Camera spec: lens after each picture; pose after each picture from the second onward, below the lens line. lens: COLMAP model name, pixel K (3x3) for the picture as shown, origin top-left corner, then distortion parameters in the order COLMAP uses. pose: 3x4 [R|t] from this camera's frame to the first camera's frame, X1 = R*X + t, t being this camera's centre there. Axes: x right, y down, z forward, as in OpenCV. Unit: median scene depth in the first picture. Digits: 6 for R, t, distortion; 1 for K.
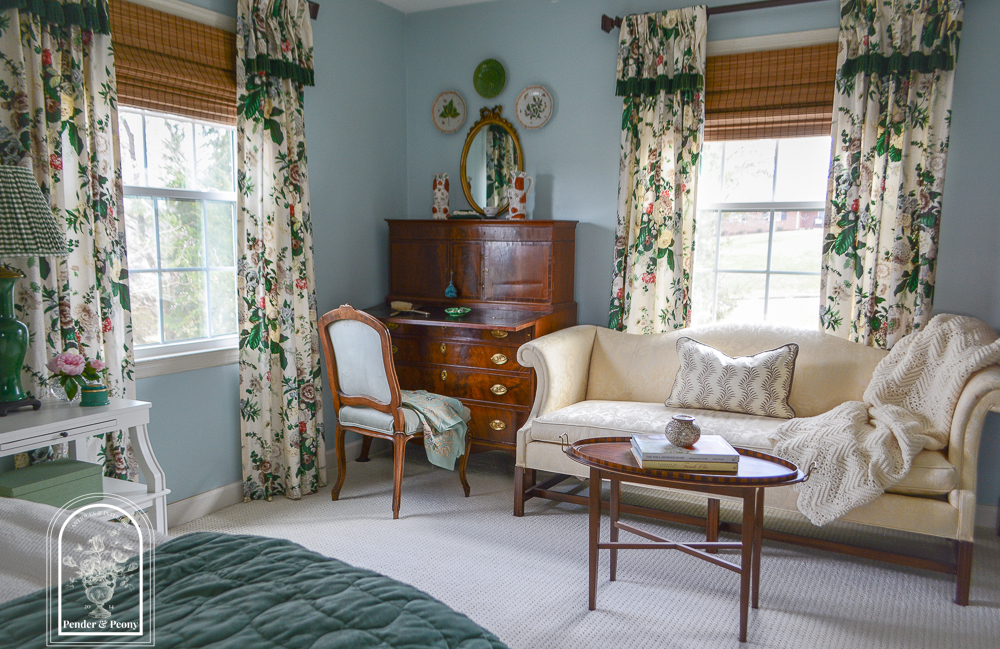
lens RADIAL K [[875.3, 0, 504.7], [0, 875.3, 354.4], [0, 0, 1]] dist [0.088701, -0.061894]
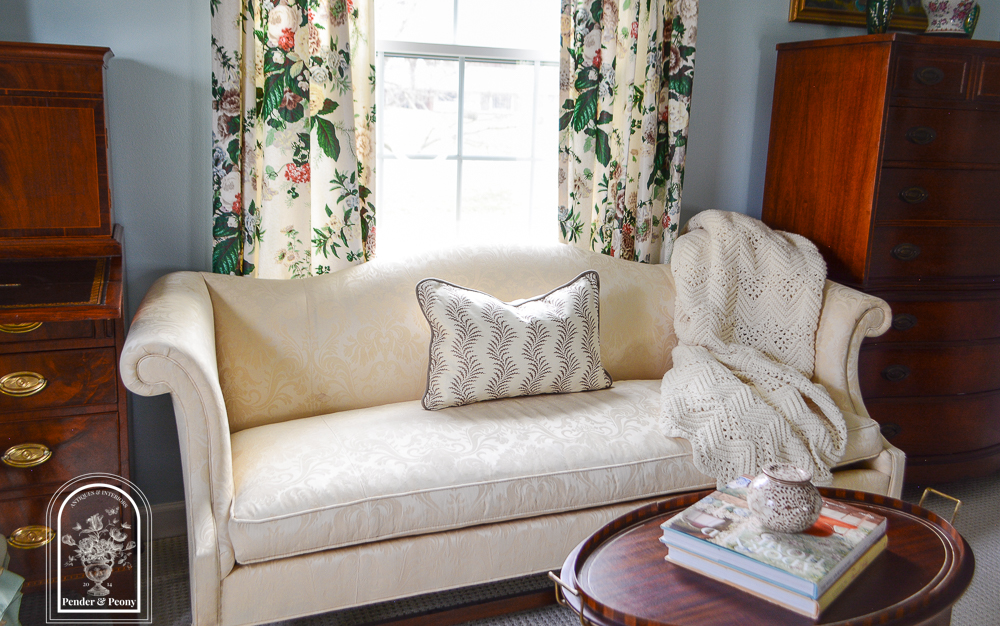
lens RADIAL K [[882.8, 0, 506.7], [0, 882.8, 289.7], [0, 0, 1]] dist [0.091362, -0.046128]
pose [[0.625728, -0.141392, 0.767119, -0.192244], [0.080823, 0.989894, 0.116526, -0.073038], [-0.775842, -0.010913, 0.630832, 0.588529]]
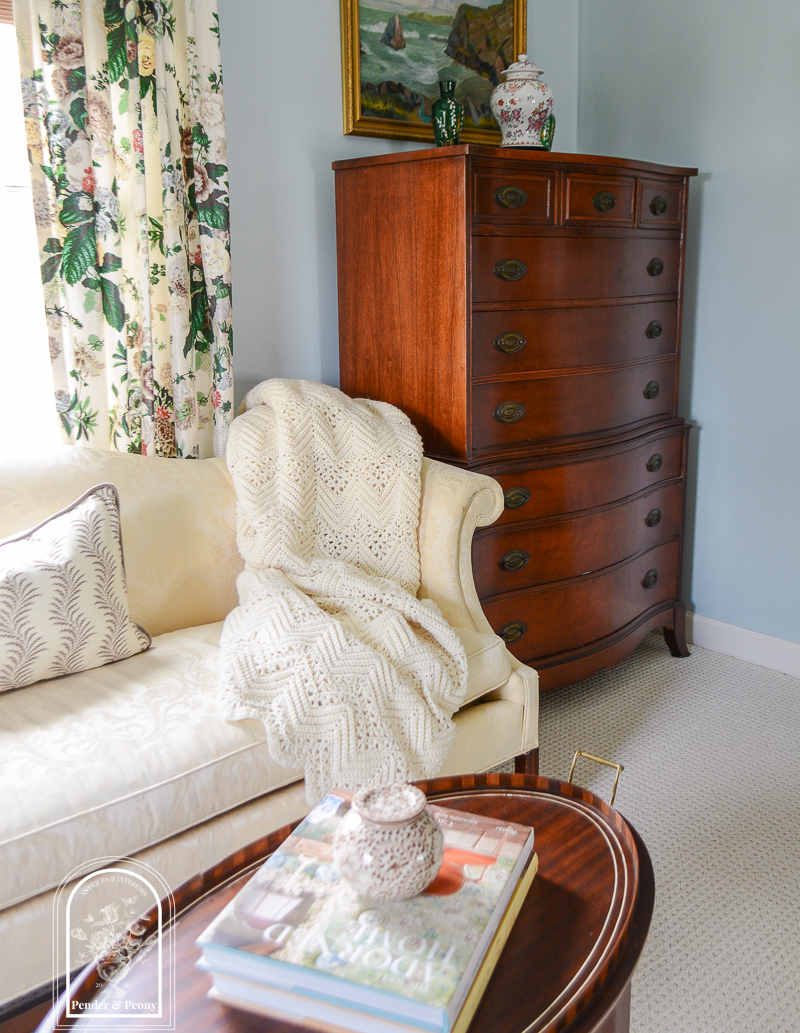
lens RADIAL K [[1002.3, 0, 394.5], [0, 1002.3, 432.8], [0, 0, 1]] dist [0.054369, 0.000000]
pose [[0.348283, -0.170086, 0.921829, -0.076766], [0.145740, 0.981268, 0.125990, -0.073963], [-0.925991, 0.090467, 0.366548, 0.622730]]
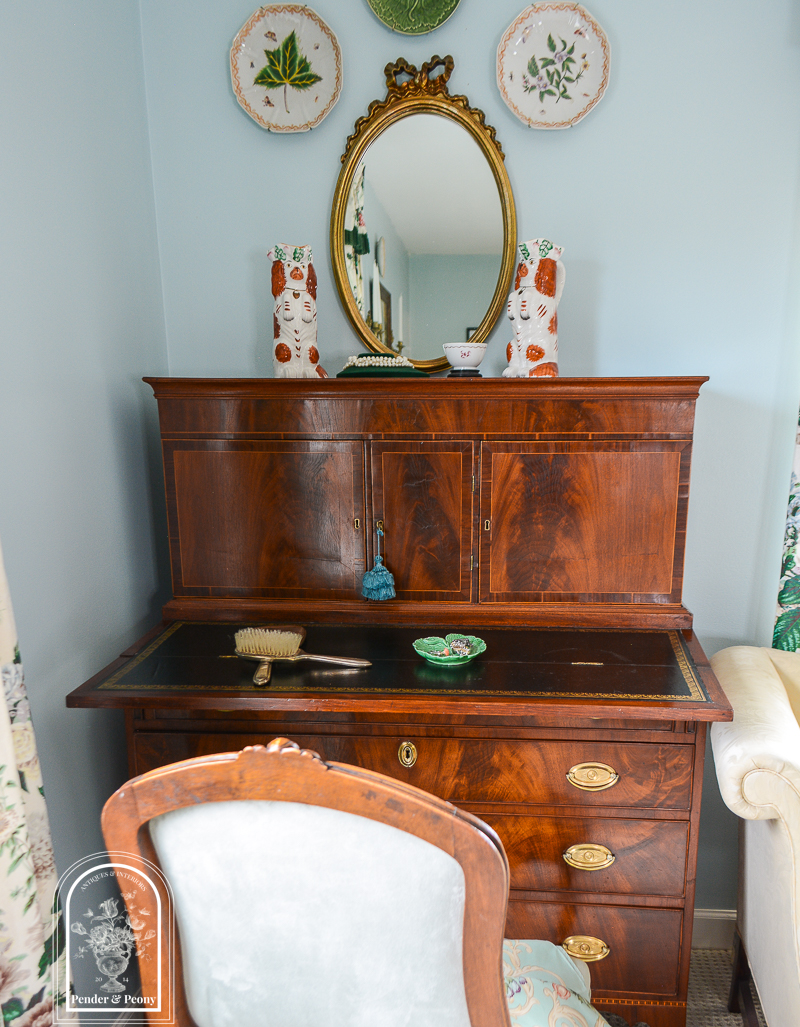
lens RADIAL K [[936.9, 0, 447.3], [0, 936.9, 654.3], [0, 0, 1]] dist [0.036685, 0.000000]
pose [[0.912032, -0.109385, 0.395262, -0.216522], [0.066850, 0.990536, 0.119870, -0.098786], [-0.404633, -0.082902, 0.910714, 0.719905]]
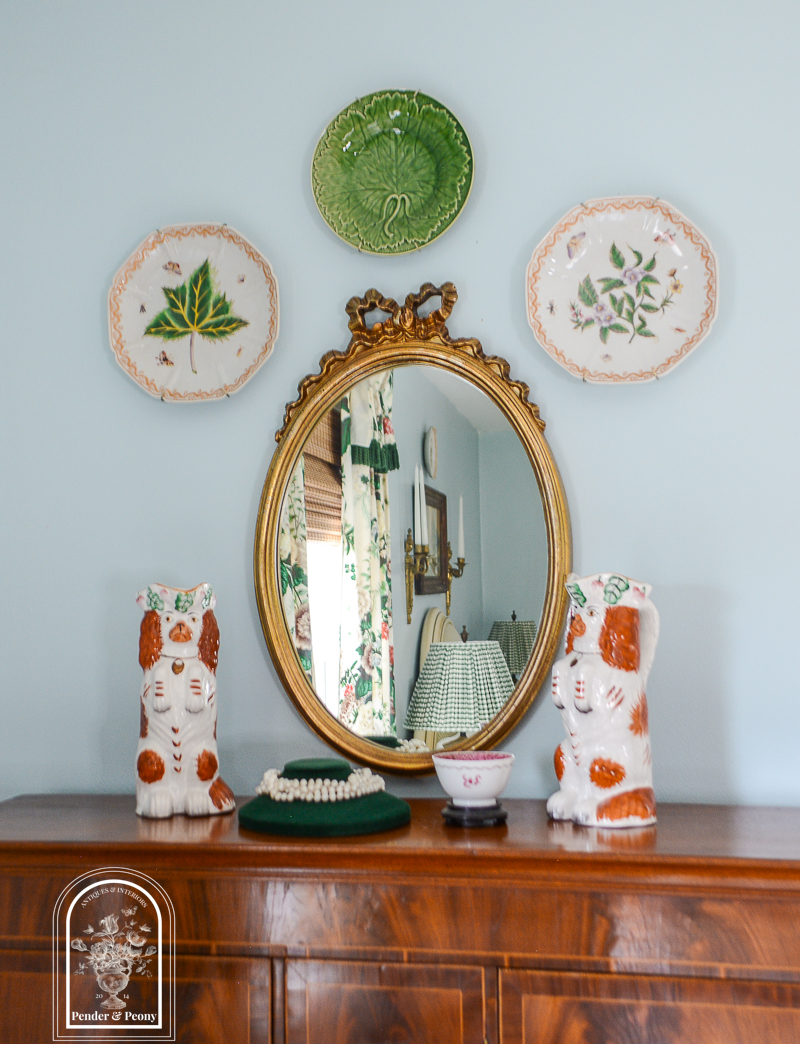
lens RADIAL K [[1263.0, 0, 394.0], [0, 1263.0, 526.3], [0, 0, 1]] dist [0.095311, 0.000000]
pose [[0.957287, -0.010018, 0.288965, -0.129299], [0.065944, 0.980625, -0.184463, -0.189107], [-0.281519, 0.195640, 0.939400, 0.824369]]
